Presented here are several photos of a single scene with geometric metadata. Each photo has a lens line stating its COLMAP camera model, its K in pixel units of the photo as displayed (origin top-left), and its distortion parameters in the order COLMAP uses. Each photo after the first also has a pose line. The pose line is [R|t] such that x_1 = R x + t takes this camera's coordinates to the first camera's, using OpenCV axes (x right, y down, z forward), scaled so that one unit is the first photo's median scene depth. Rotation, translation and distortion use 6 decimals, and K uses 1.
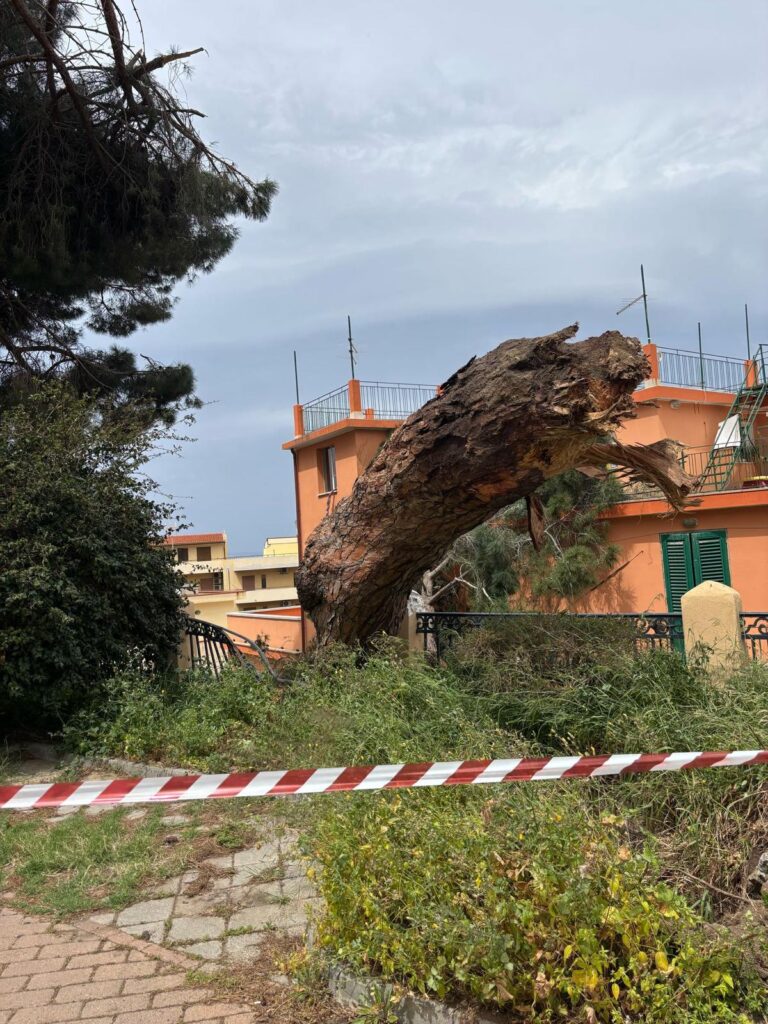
lens RADIAL K [[775.3, 0, 376.5], [0, 775.3, 507.5], [0, 0, 1]] dist [0.044977, -0.044991]
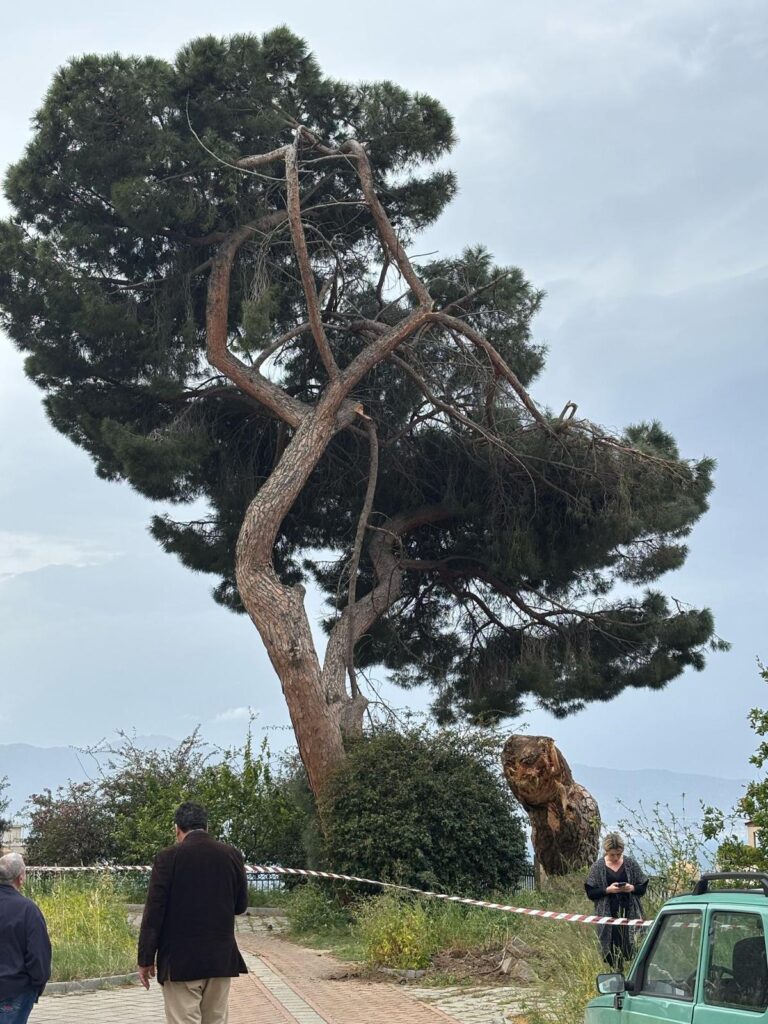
lens RADIAL K [[1555.1, 0, 391.8], [0, 1555.1, 504.5], [0, 0, 1]] dist [0.110692, 0.000000]
pose [[0.721640, -0.085576, -0.686958, 1.648839], [0.012532, 0.993782, -0.110633, -0.208385], [0.692155, 0.071229, 0.718226, -1.341345]]
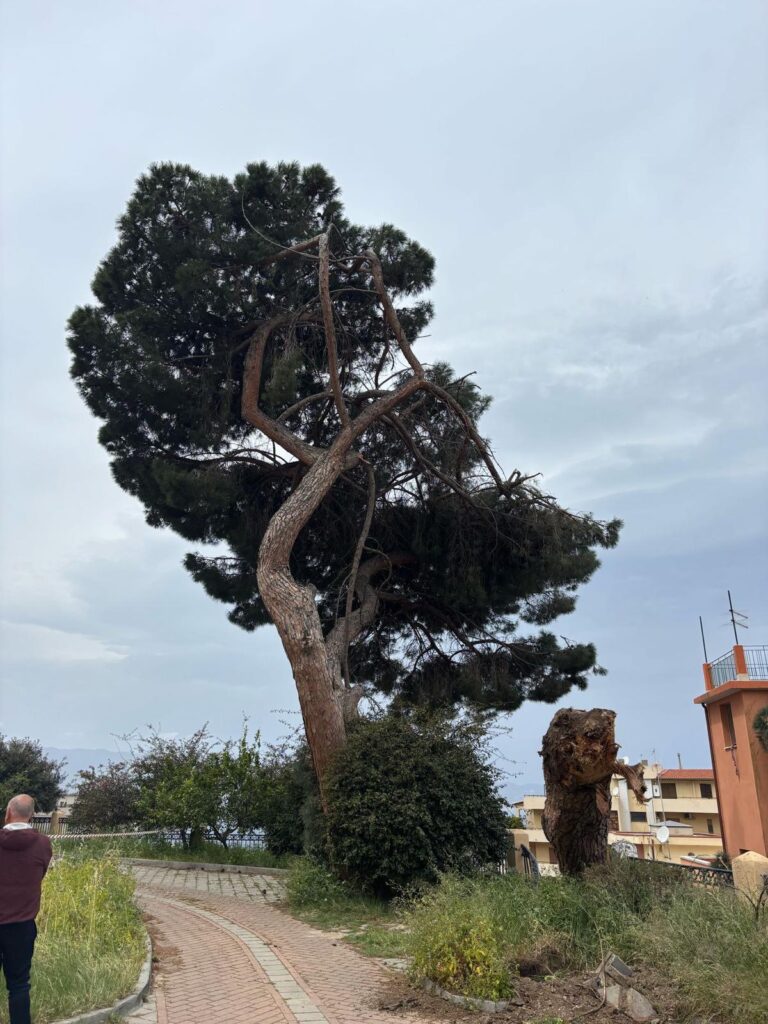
lens RADIAL K [[775.3, 0, 373.2], [0, 775.3, 520.0], [0, 0, 1]] dist [0.044977, -0.044991]
pose [[0.781189, -0.140970, -0.608170, 0.608318], [-0.021460, 0.967533, -0.251834, -0.092211], [0.623925, 0.209781, 0.752801, -0.534641]]
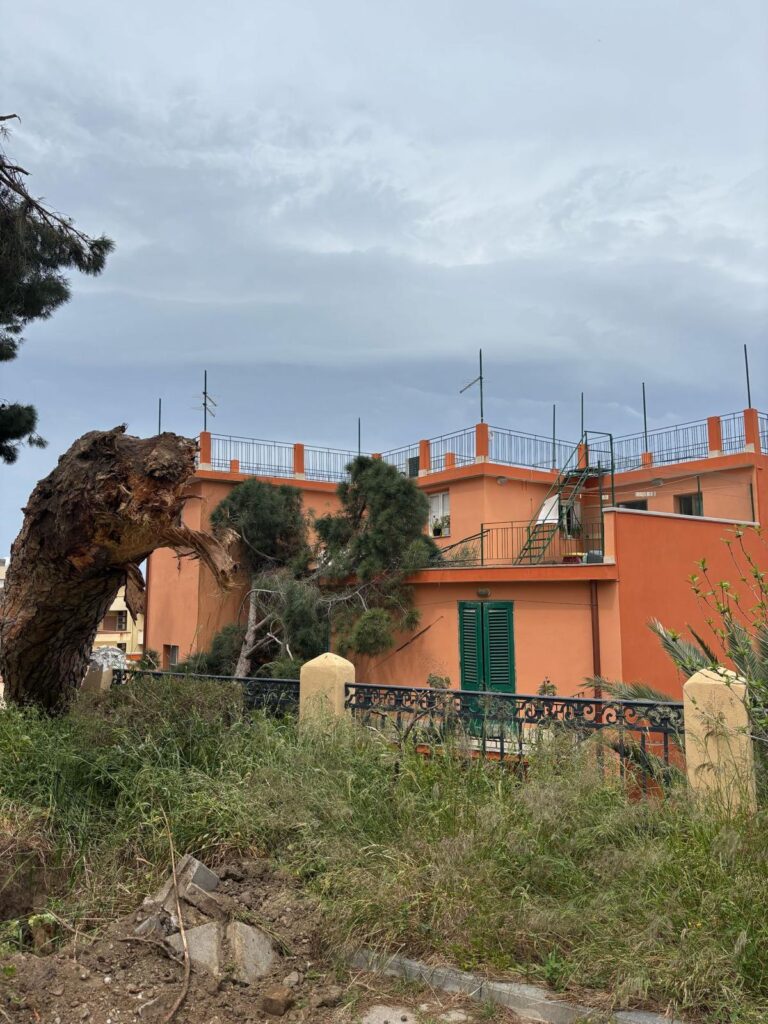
lens RADIAL K [[775.3, 0, 388.7], [0, 775.3, 515.9], [0, 0, 1]] dist [0.044977, -0.044991]
pose [[0.993579, 0.068970, 0.089686, 0.276043], [-0.064363, 0.996503, -0.053282, -0.033249], [-0.093047, 0.047168, 0.994544, -0.083888]]
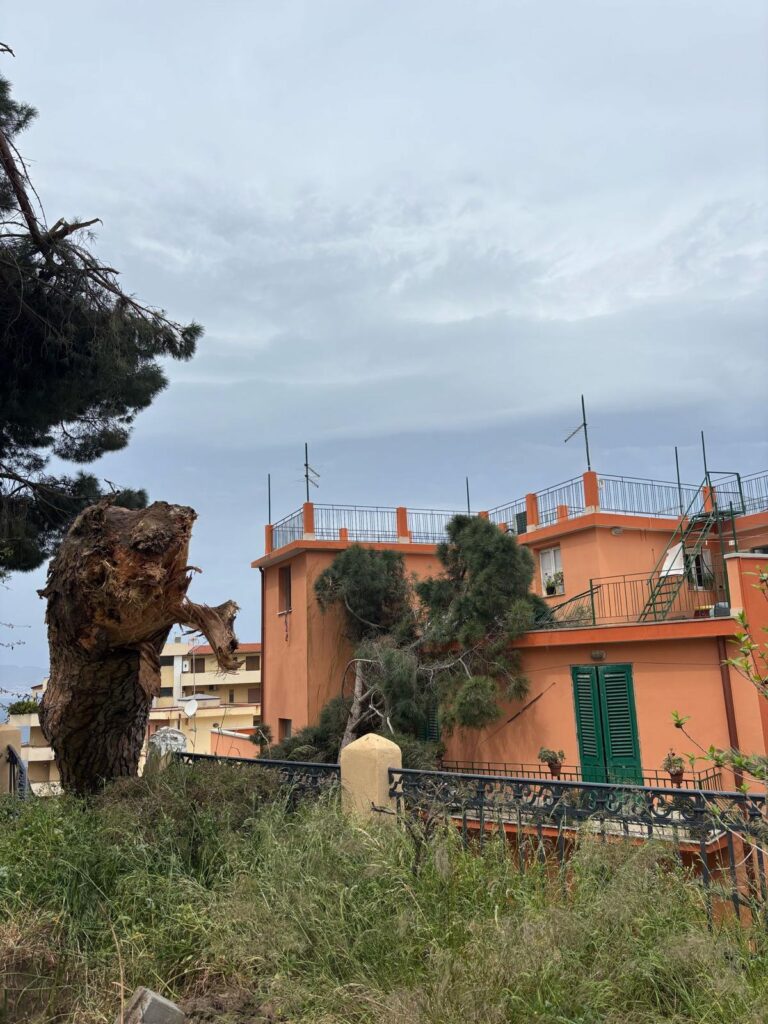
lens RADIAL K [[775.3, 0, 383.6], [0, 775.3, 519.4], [0, 0, 1]] dist [0.044977, -0.044991]
pose [[0.995439, 0.007573, -0.095104, 0.370567], [-0.019263, 0.992268, -0.122614, -0.039529], [0.093440, 0.123886, 0.987887, -0.014057]]
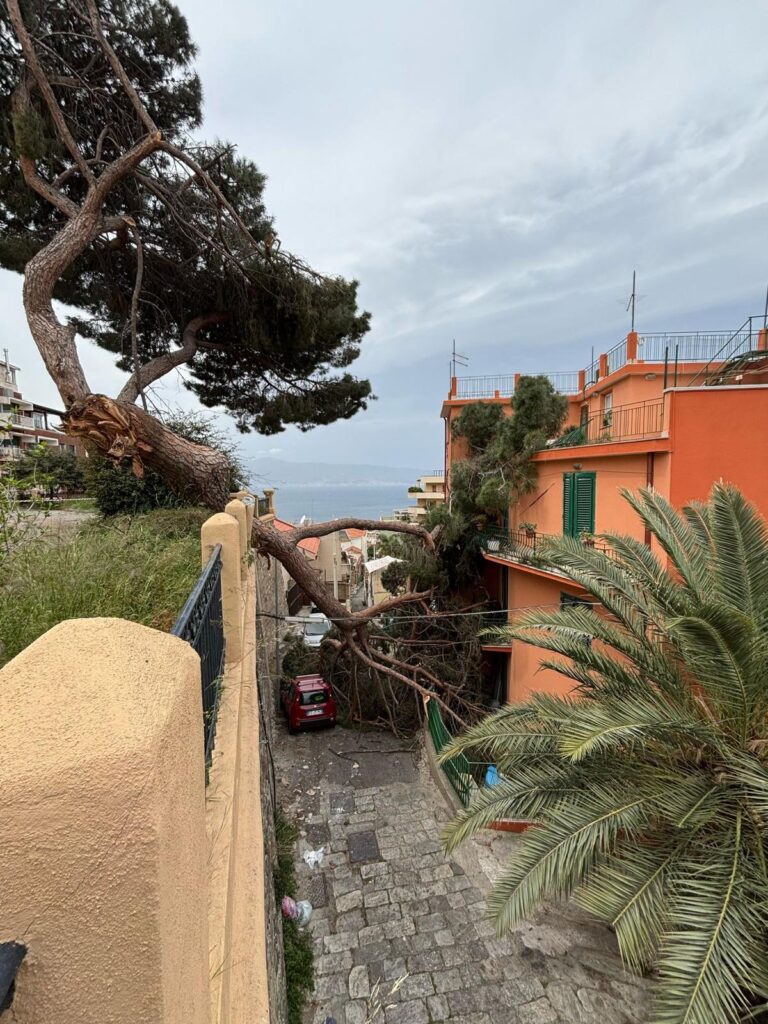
lens RADIAL K [[419.1, 0, 384.5], [0, 419.1, 512.8], [0, 0, 1]] dist [0.002846, -0.001229]
pose [[0.795194, 0.100533, -0.597963, 0.978368], [-0.001205, 0.986420, 0.164240, -0.037354], [0.606354, -0.129882, 0.784516, 0.255518]]
